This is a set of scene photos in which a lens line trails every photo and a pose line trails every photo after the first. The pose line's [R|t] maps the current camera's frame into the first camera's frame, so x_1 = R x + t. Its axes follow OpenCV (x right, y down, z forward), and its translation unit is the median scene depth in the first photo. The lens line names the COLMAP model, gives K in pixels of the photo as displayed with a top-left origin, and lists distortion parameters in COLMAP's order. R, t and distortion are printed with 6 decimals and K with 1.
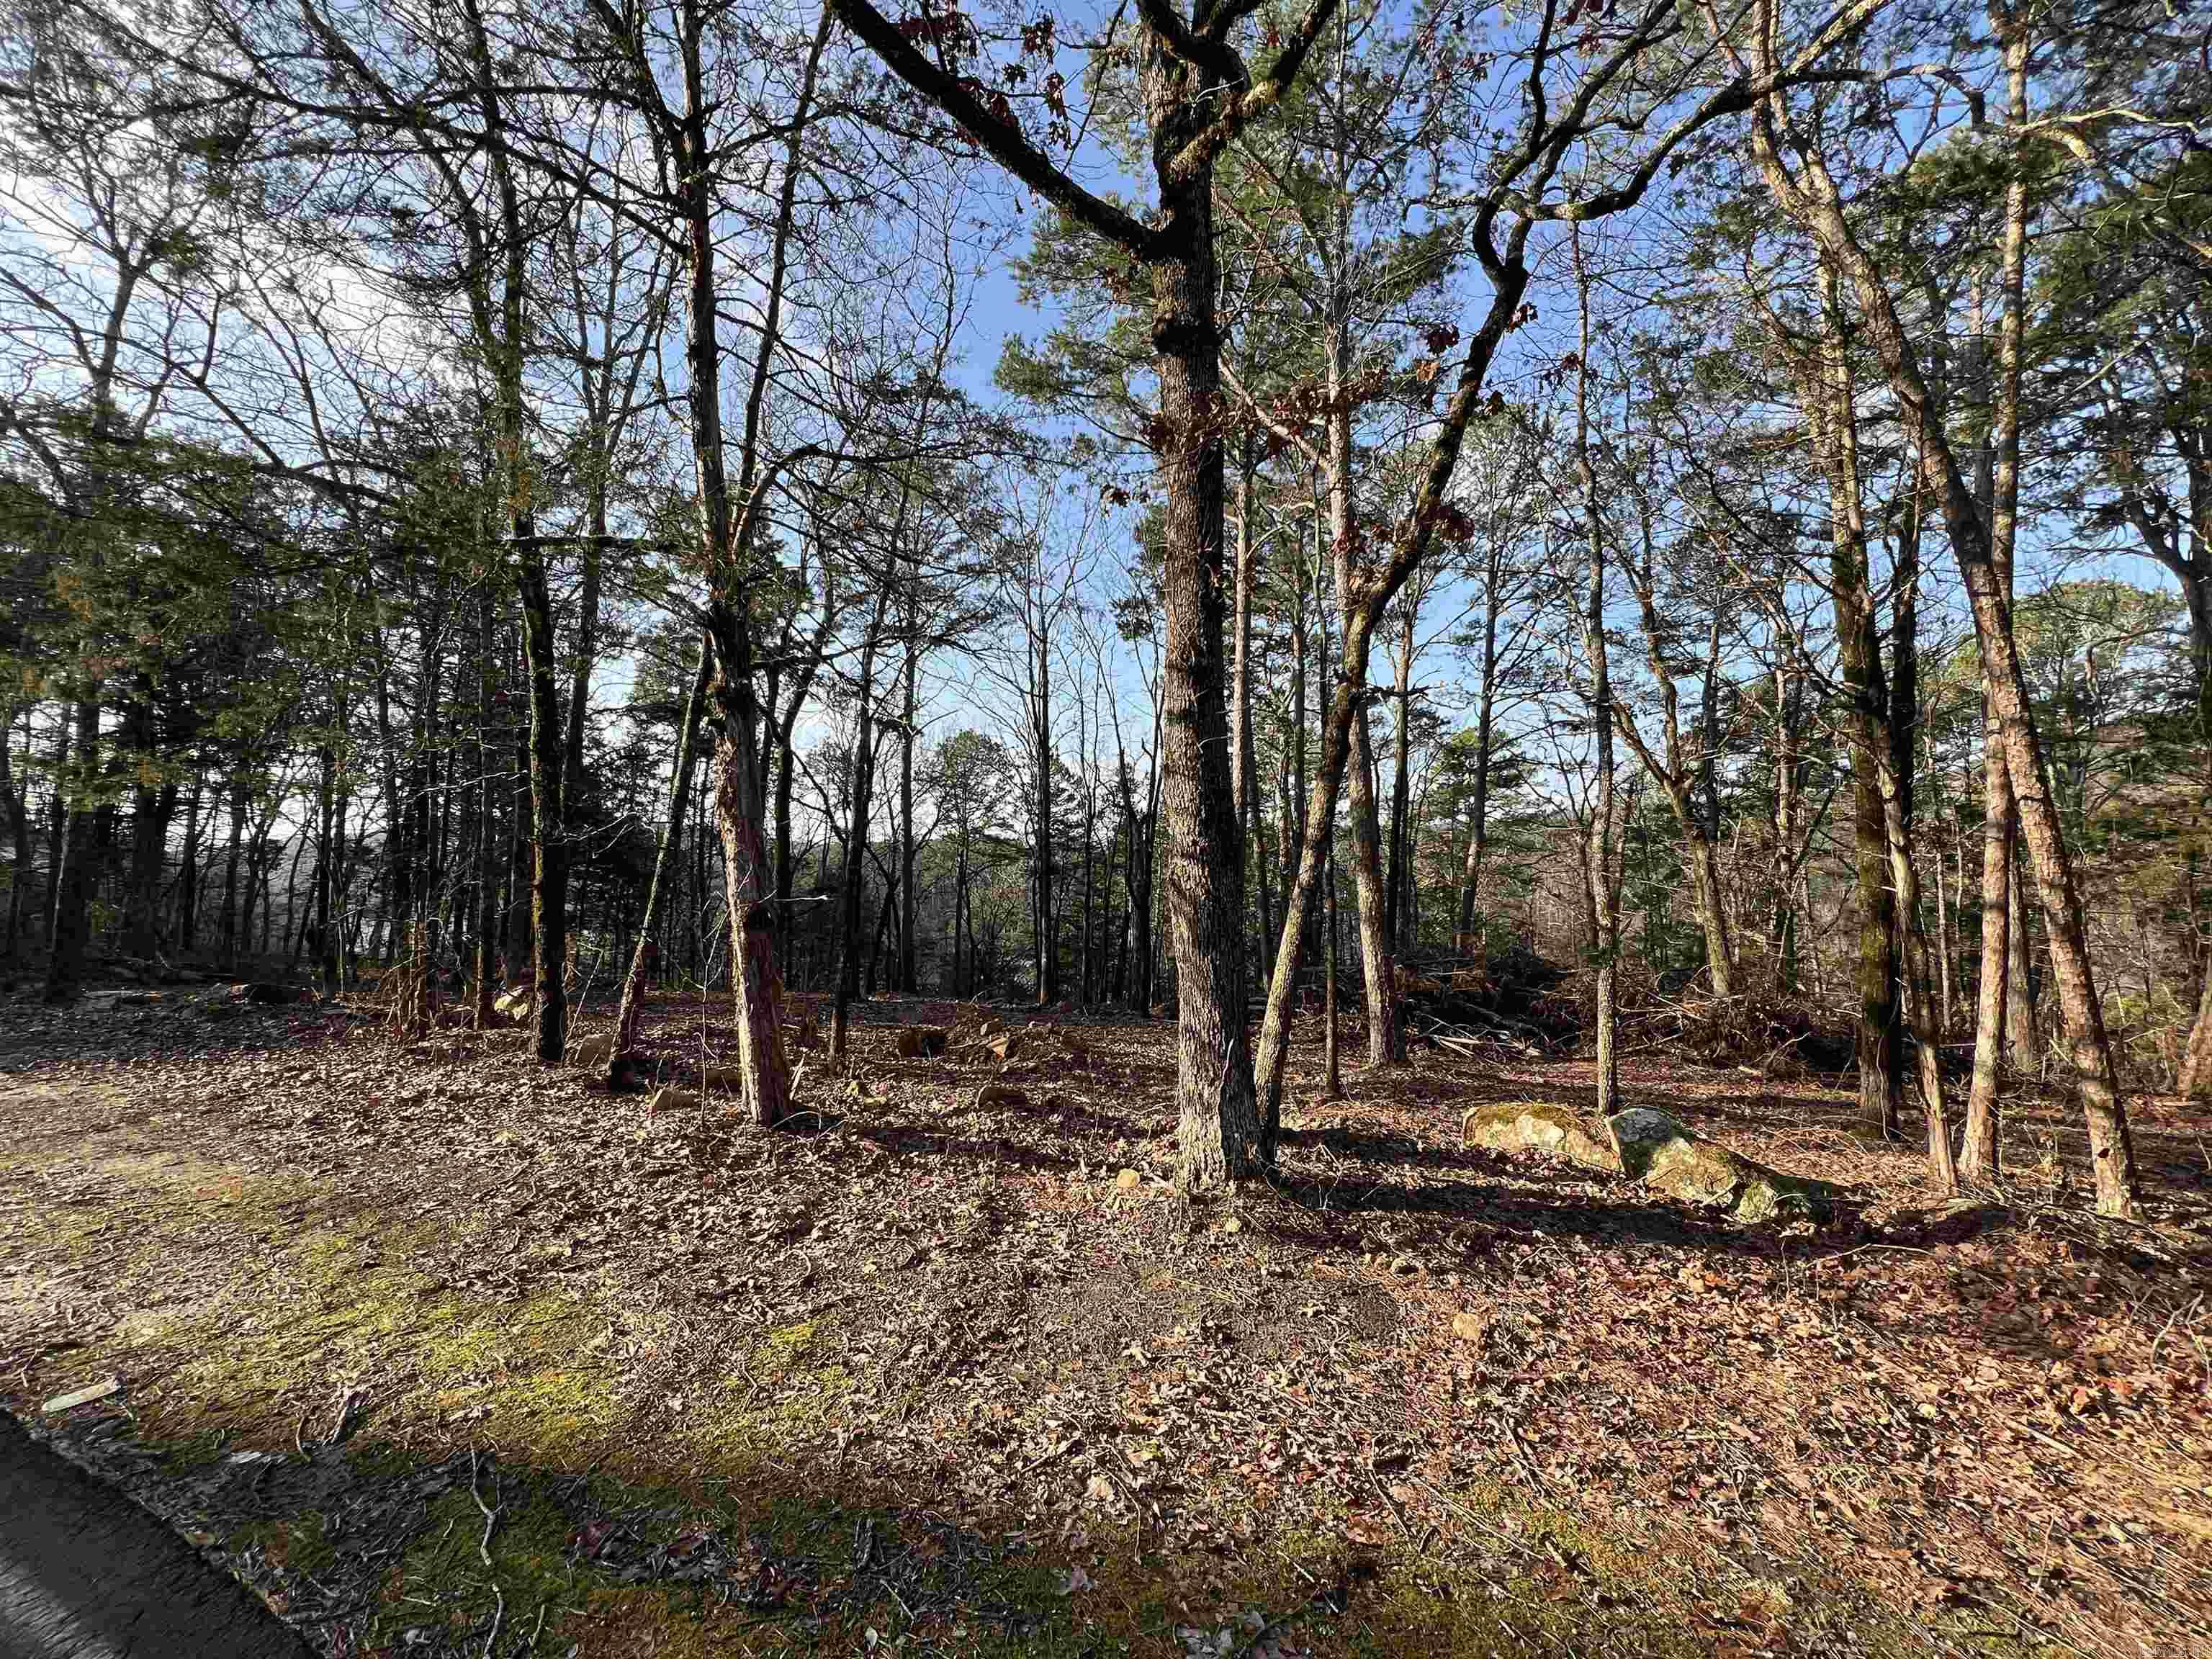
lens RADIAL K [[895.4, 0, 1106.0], [0, 895.4, 829.5], [0, 0, 1]] dist [-0.012102, -0.000053]
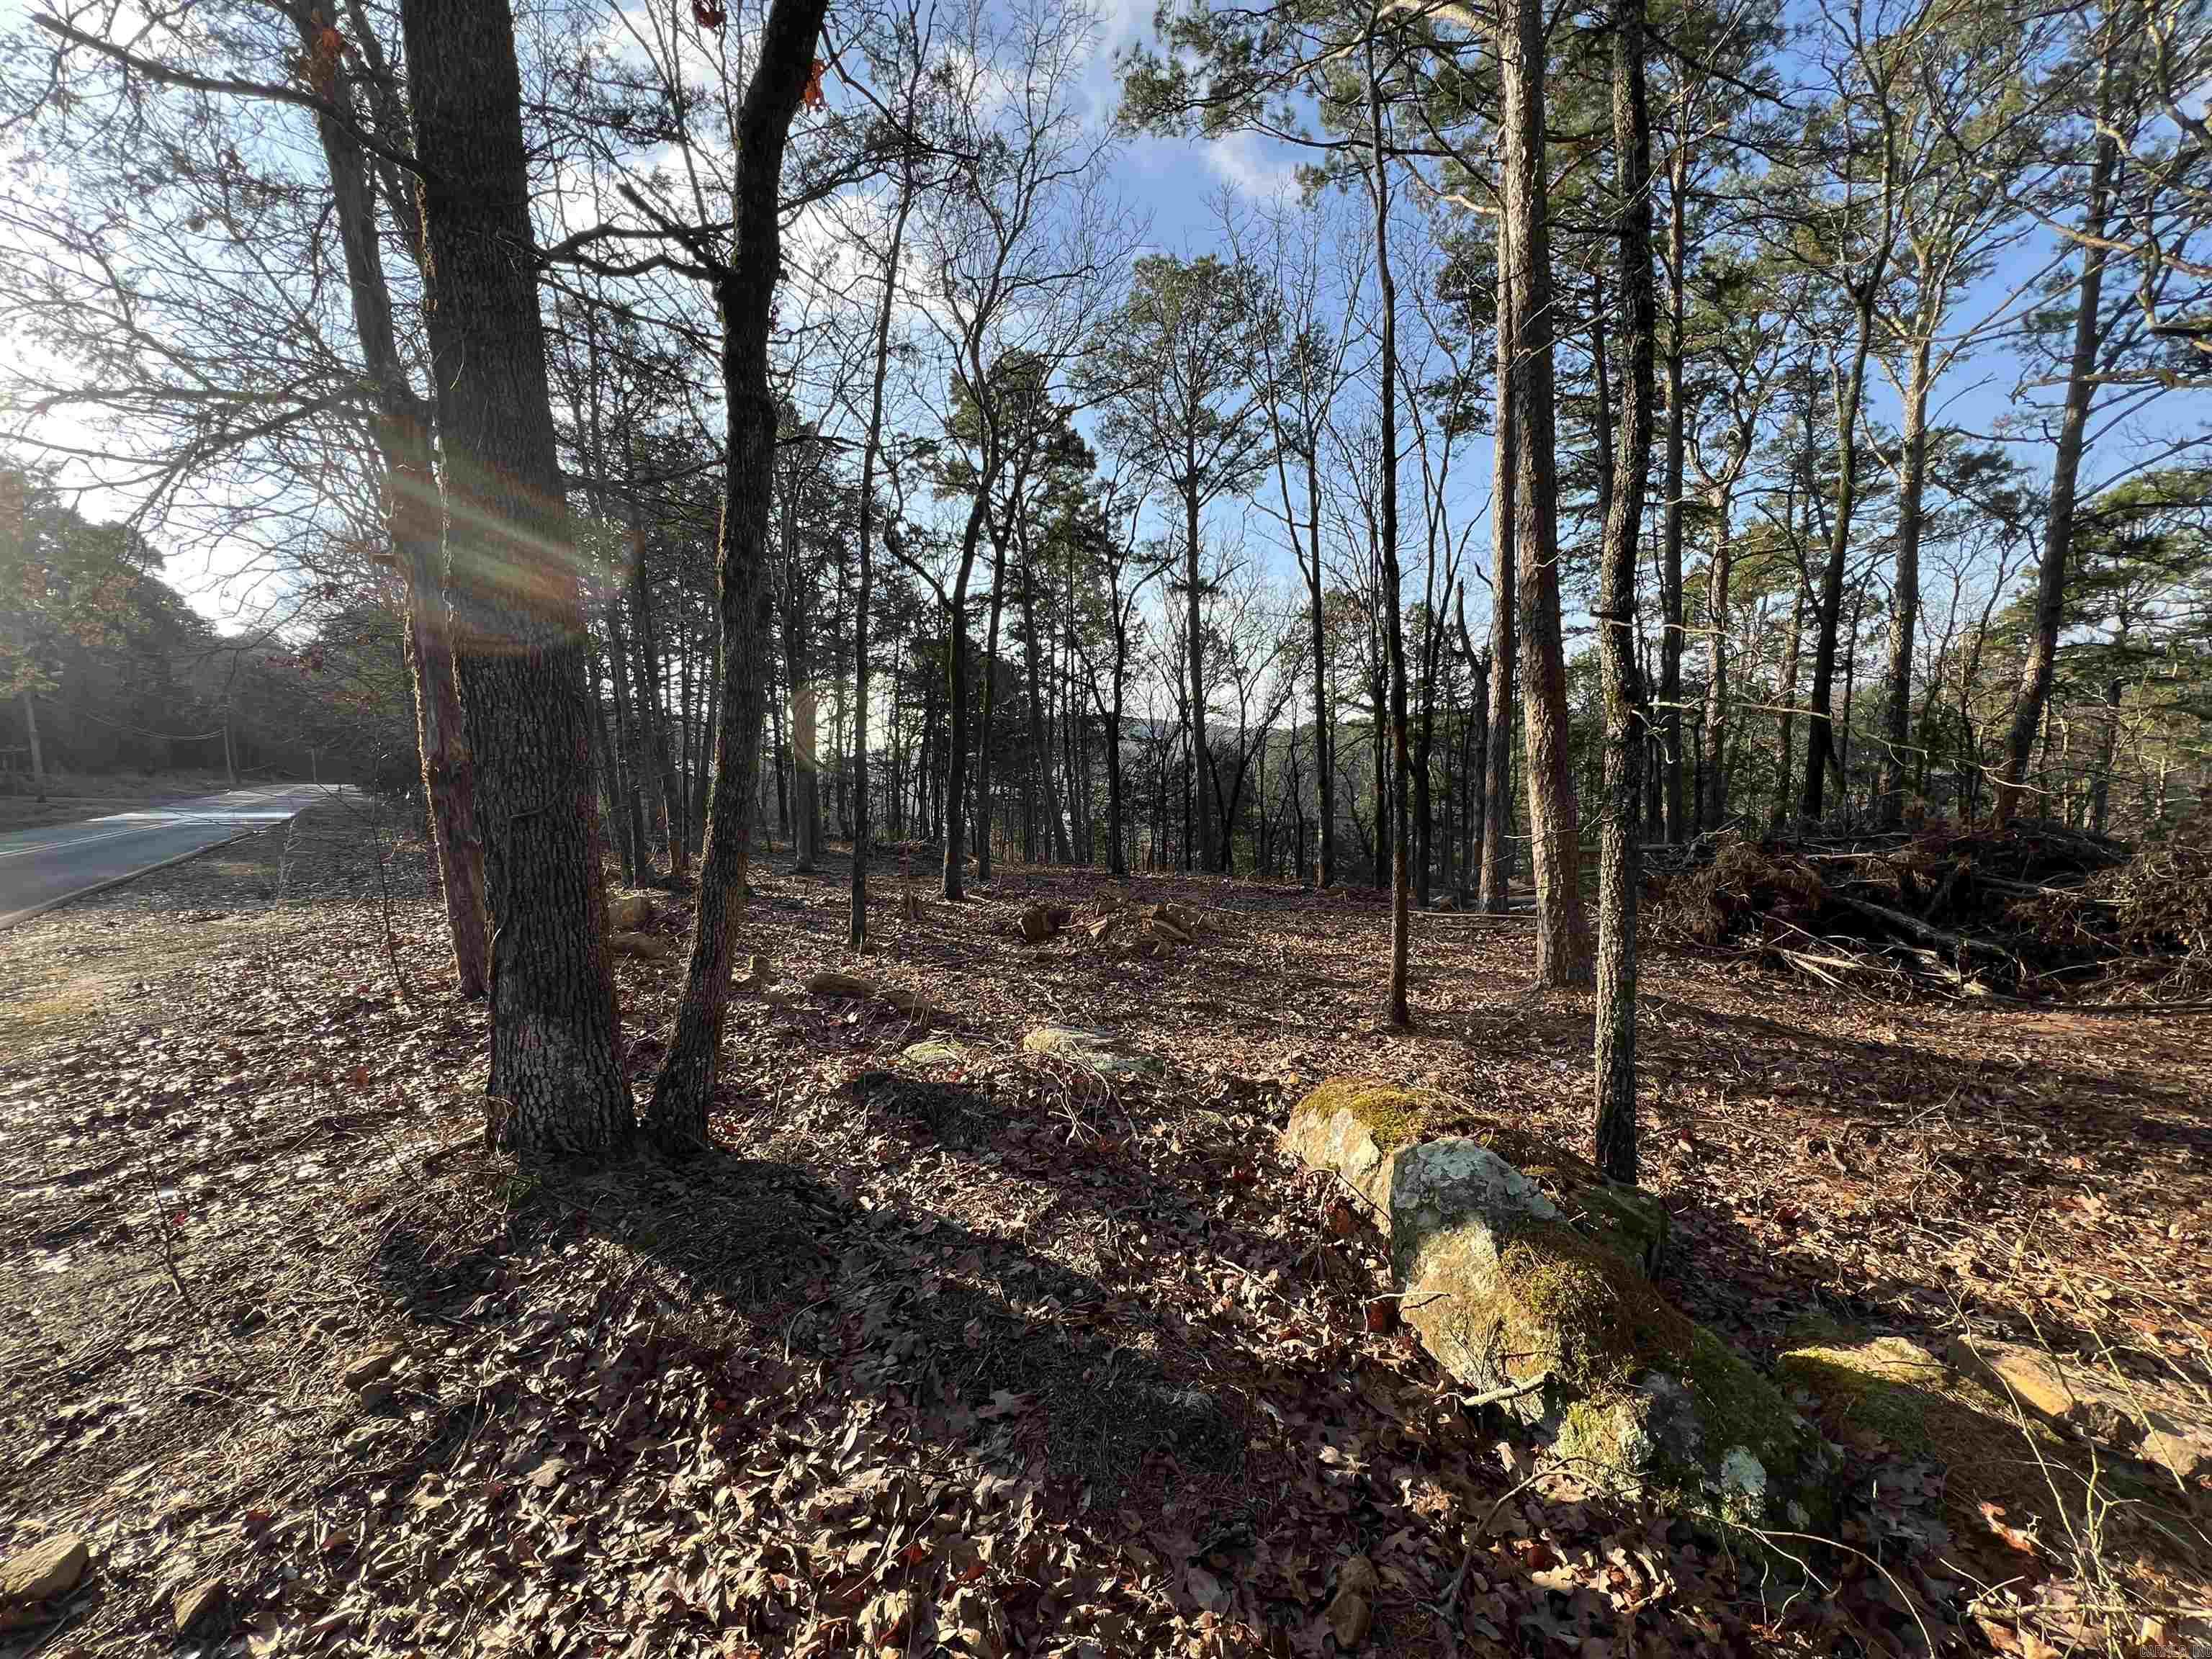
lens RADIAL K [[895.4, 0, 1106.0], [0, 895.4, 829.5], [0, 0, 1]] dist [-0.012102, -0.000053]
pose [[0.864581, -0.007196, -0.502442, 0.273295], [0.069513, 0.991997, 0.105408, 0.045325], [0.497662, -0.126060, 0.858162, 0.230498]]
